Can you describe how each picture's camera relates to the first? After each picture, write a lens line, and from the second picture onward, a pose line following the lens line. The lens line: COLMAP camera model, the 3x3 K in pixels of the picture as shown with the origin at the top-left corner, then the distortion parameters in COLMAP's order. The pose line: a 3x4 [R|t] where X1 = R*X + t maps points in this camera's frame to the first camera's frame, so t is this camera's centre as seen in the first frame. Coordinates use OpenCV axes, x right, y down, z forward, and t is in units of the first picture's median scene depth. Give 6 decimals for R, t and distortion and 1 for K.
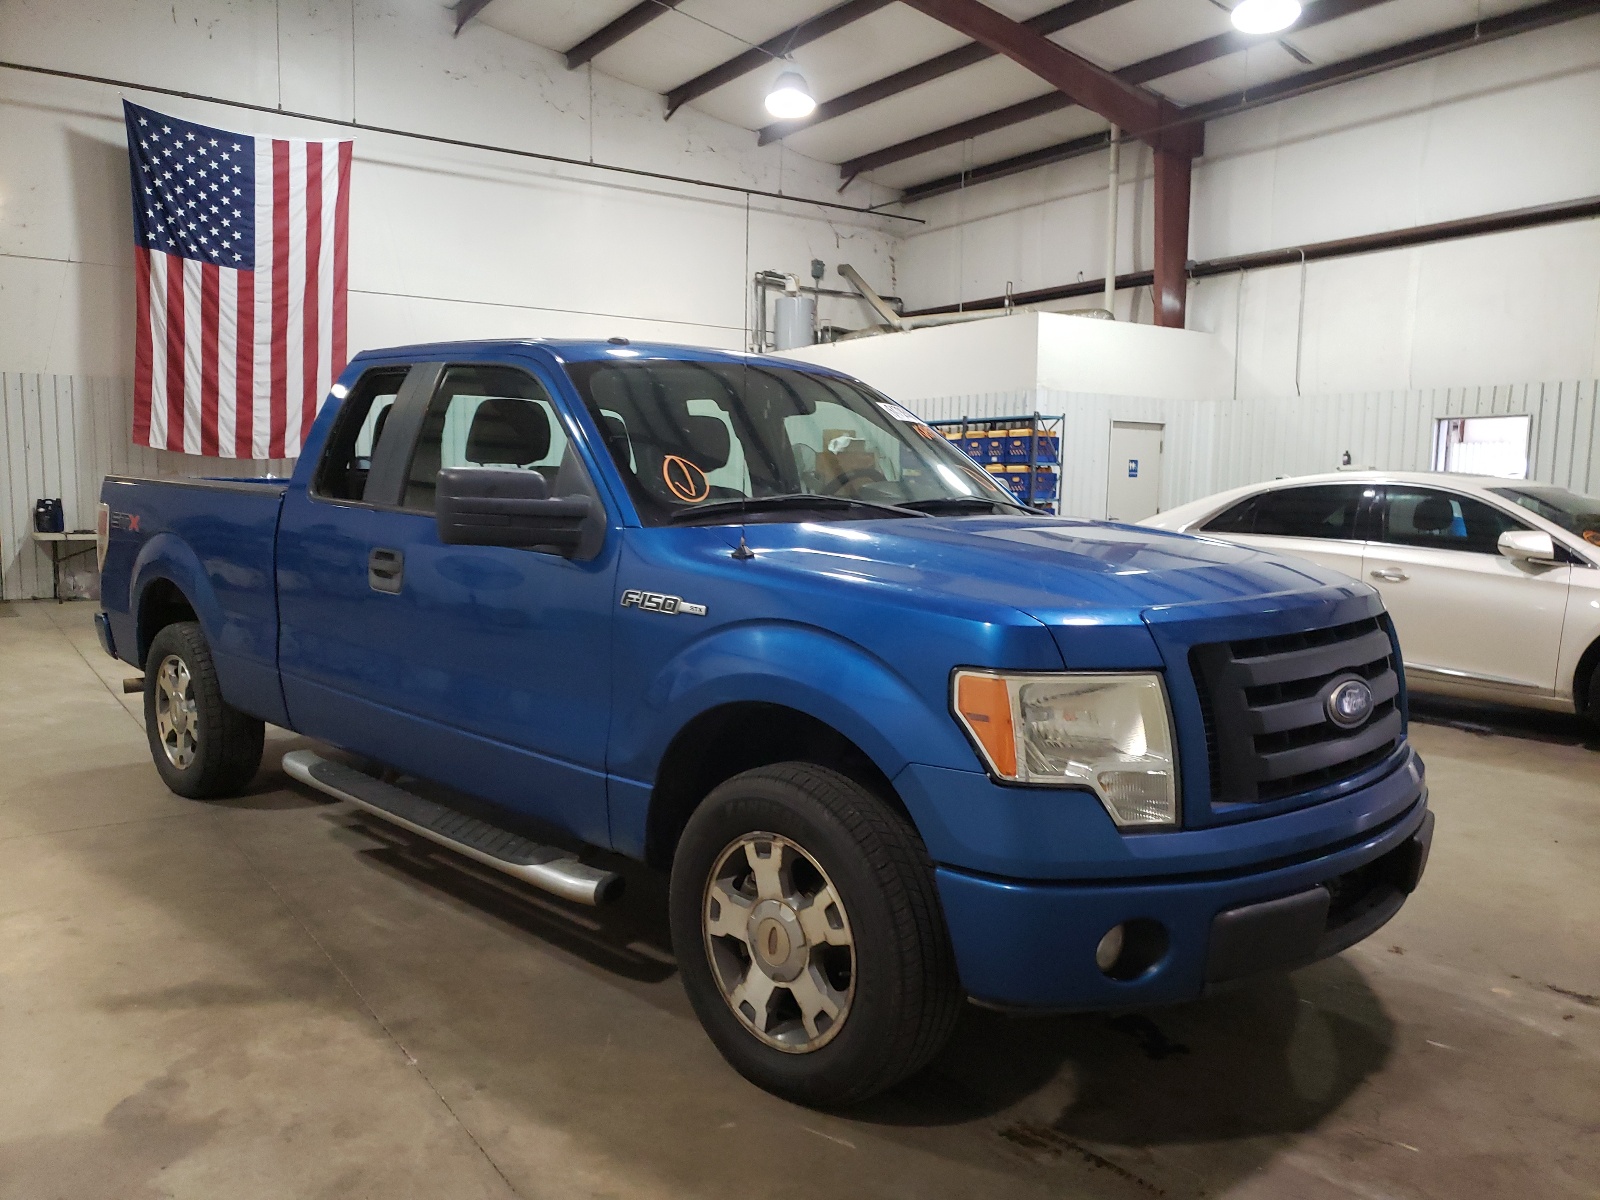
lens RADIAL K [[1230.3, 0, 809.5], [0, 1230.3, 602.8], [0, 0, 1]] dist [0.014541, 0.004606]
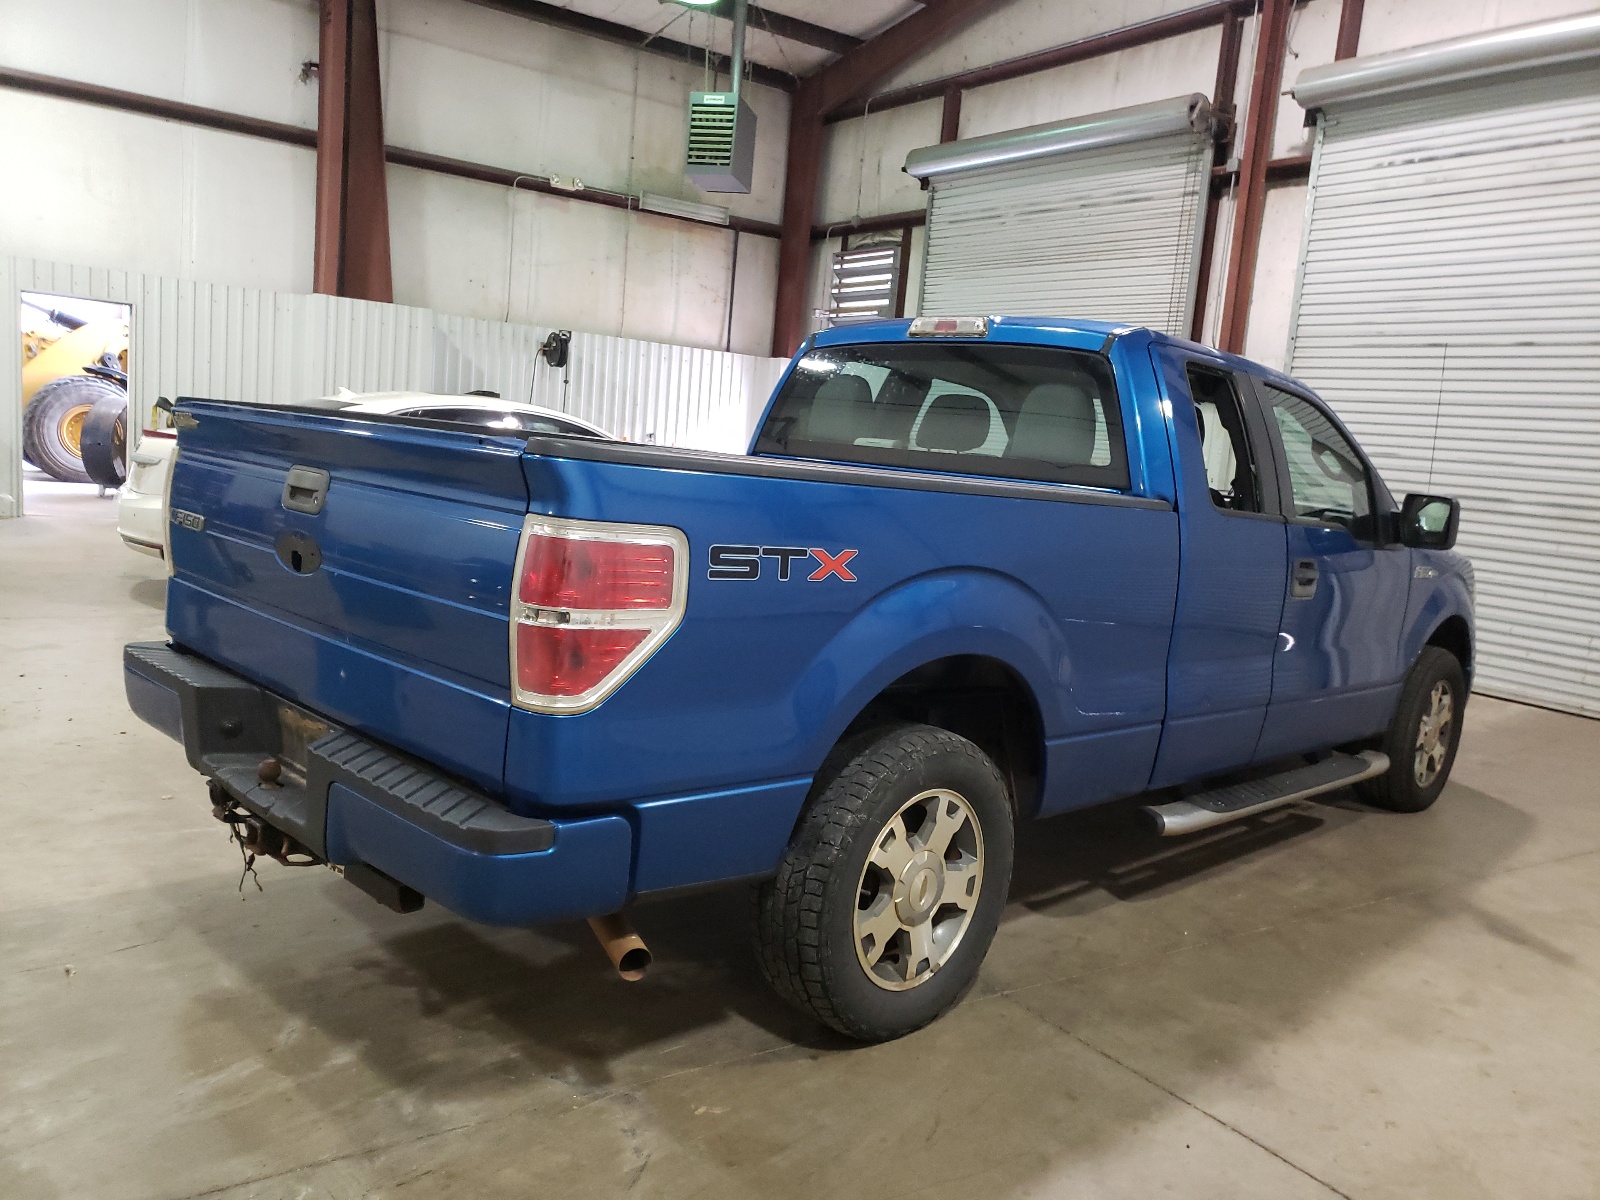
lens RADIAL K [[1257.3, 0, 806.5], [0, 1257.3, 603.4], [0, 0, 1]] dist [0.007364, 0.012864]
pose [[0.001667, -0.138270, 0.990393, -0.458847], [0.009934, 0.990348, 0.138247, -0.048910], [-0.999949, 0.009608, 0.003024, 0.461170]]
